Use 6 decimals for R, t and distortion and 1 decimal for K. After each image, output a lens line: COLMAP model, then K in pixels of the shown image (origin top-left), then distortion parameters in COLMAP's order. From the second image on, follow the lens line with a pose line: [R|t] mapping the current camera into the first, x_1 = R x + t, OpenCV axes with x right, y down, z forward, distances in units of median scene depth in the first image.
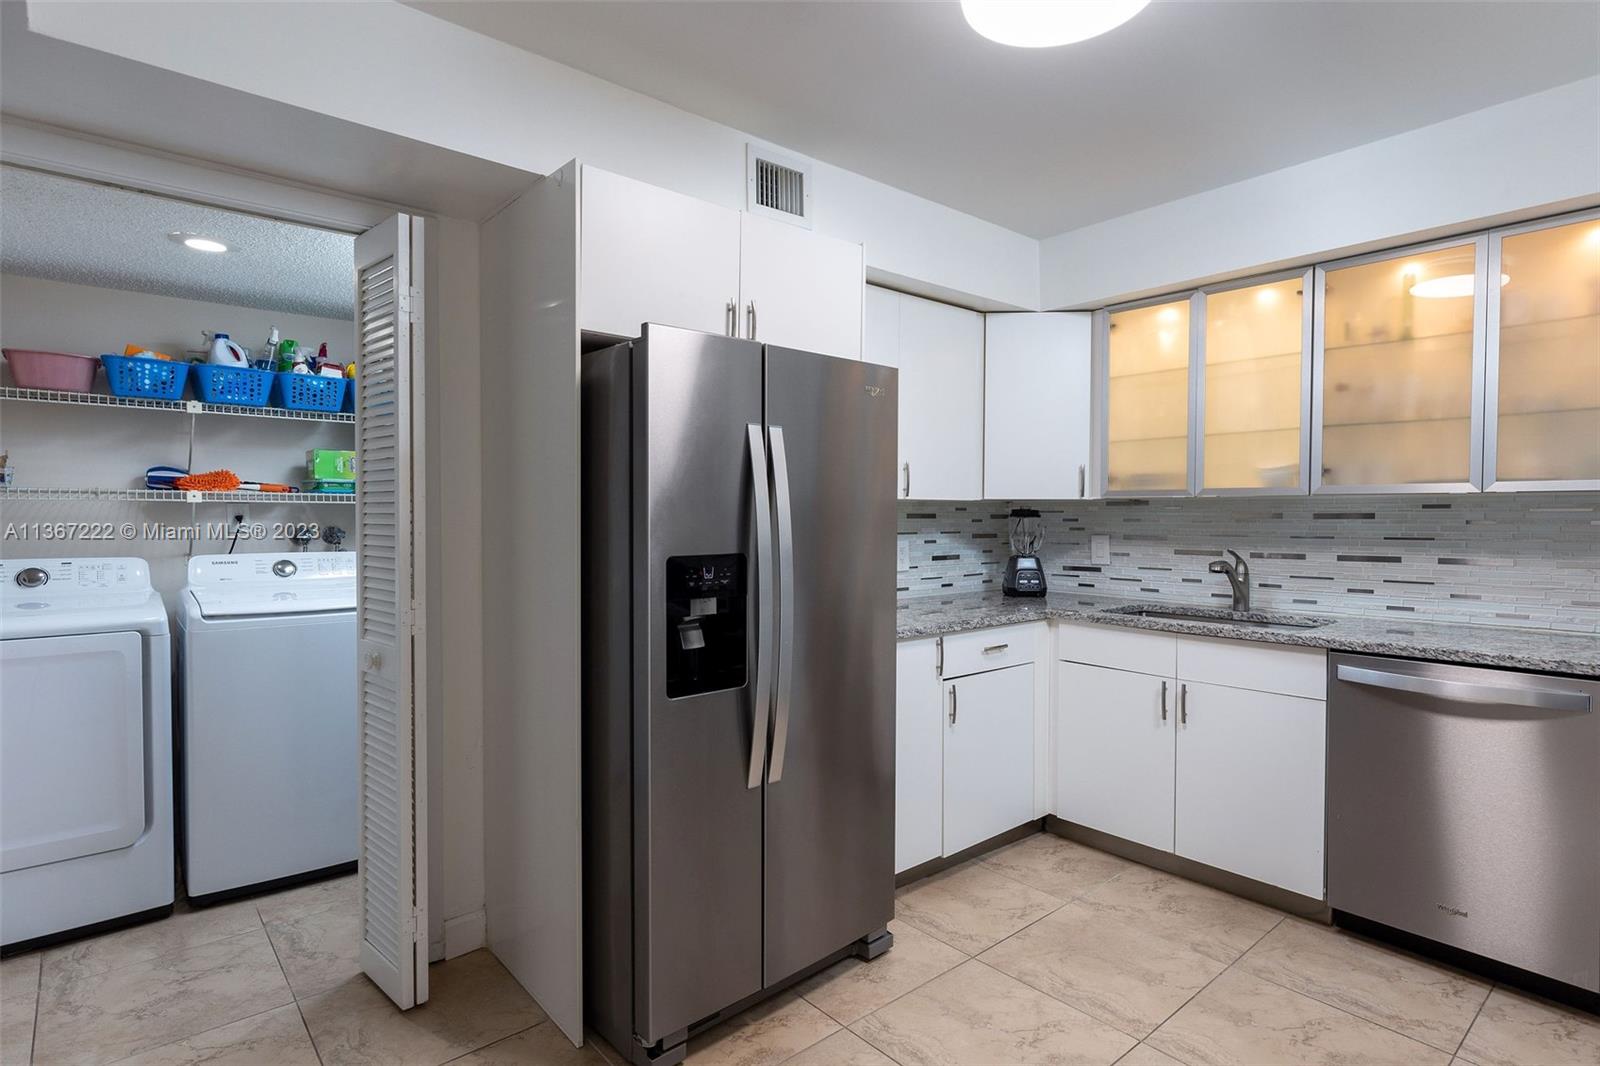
lens RADIAL K [[827.7, 0, 799.2], [0, 827.7, 528.8], [0, 0, 1]] dist [-0.001921, -0.001268]
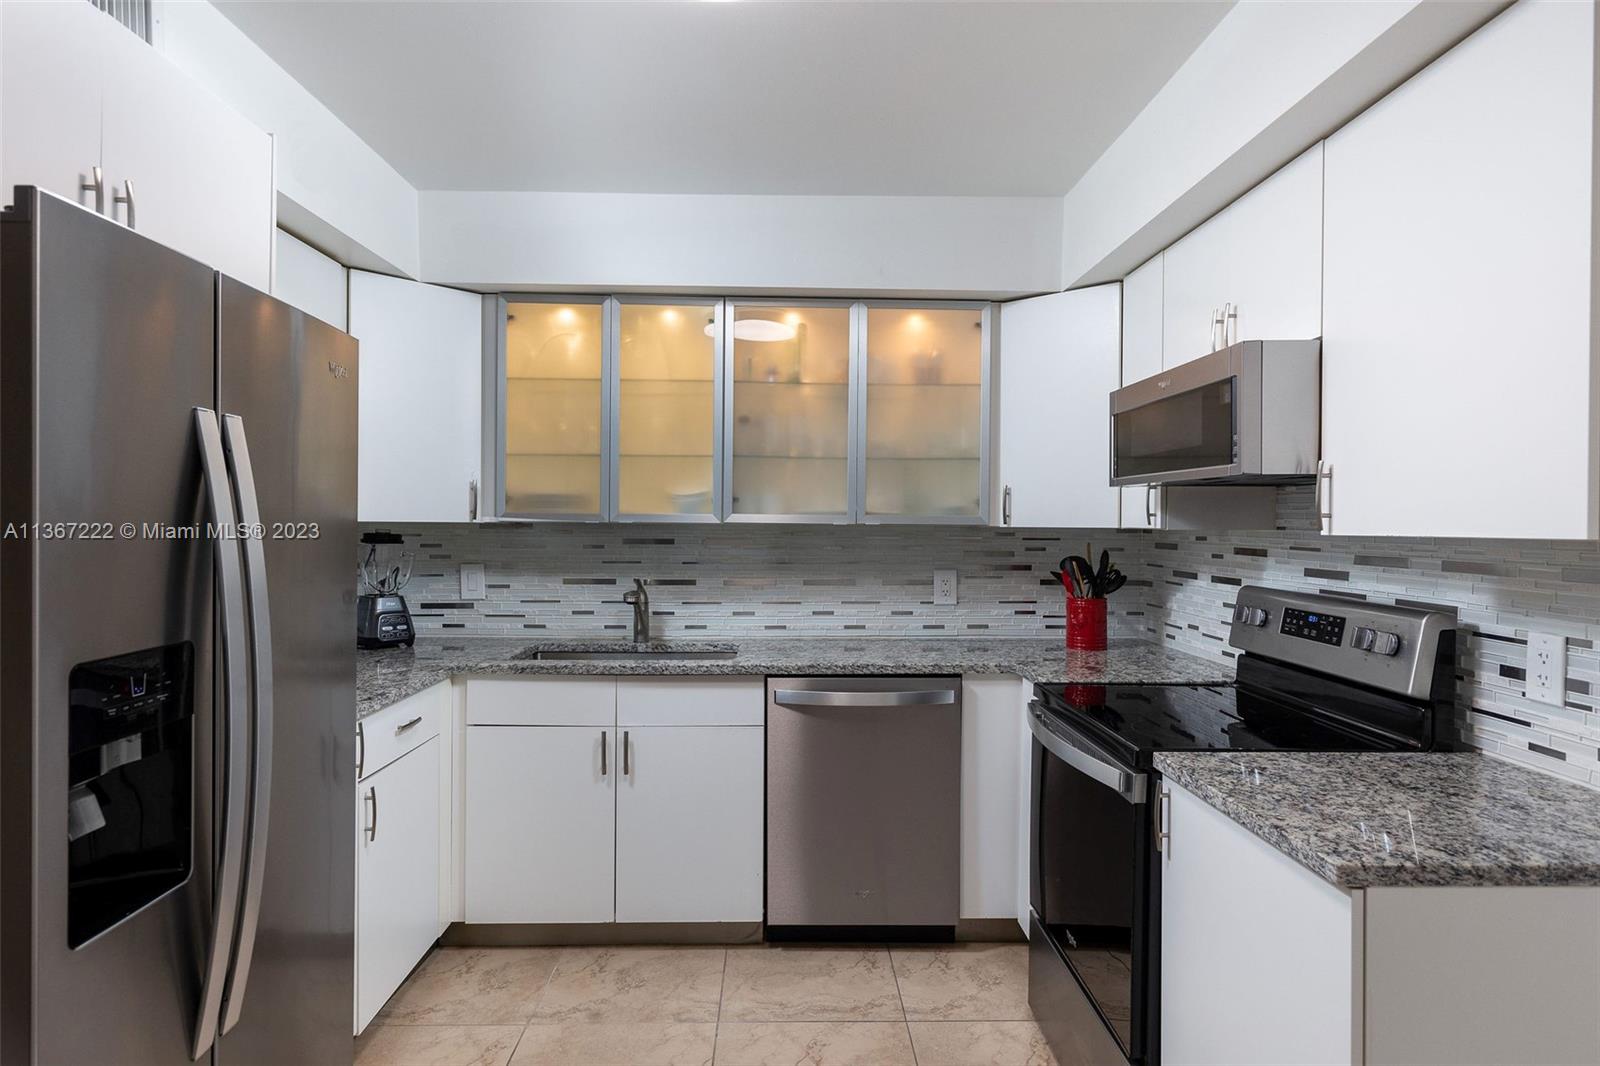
lens RADIAL K [[941.7, 0, 803.1], [0, 941.7, 530.5], [0, 0, 1]] dist [0.008293, -0.003543]
pose [[0.623769, -0.003630, 0.781601, -0.207723], [0.007050, 0.999975, -0.000982, -0.028022], [-0.781577, 0.006123, 0.623778, 0.190453]]
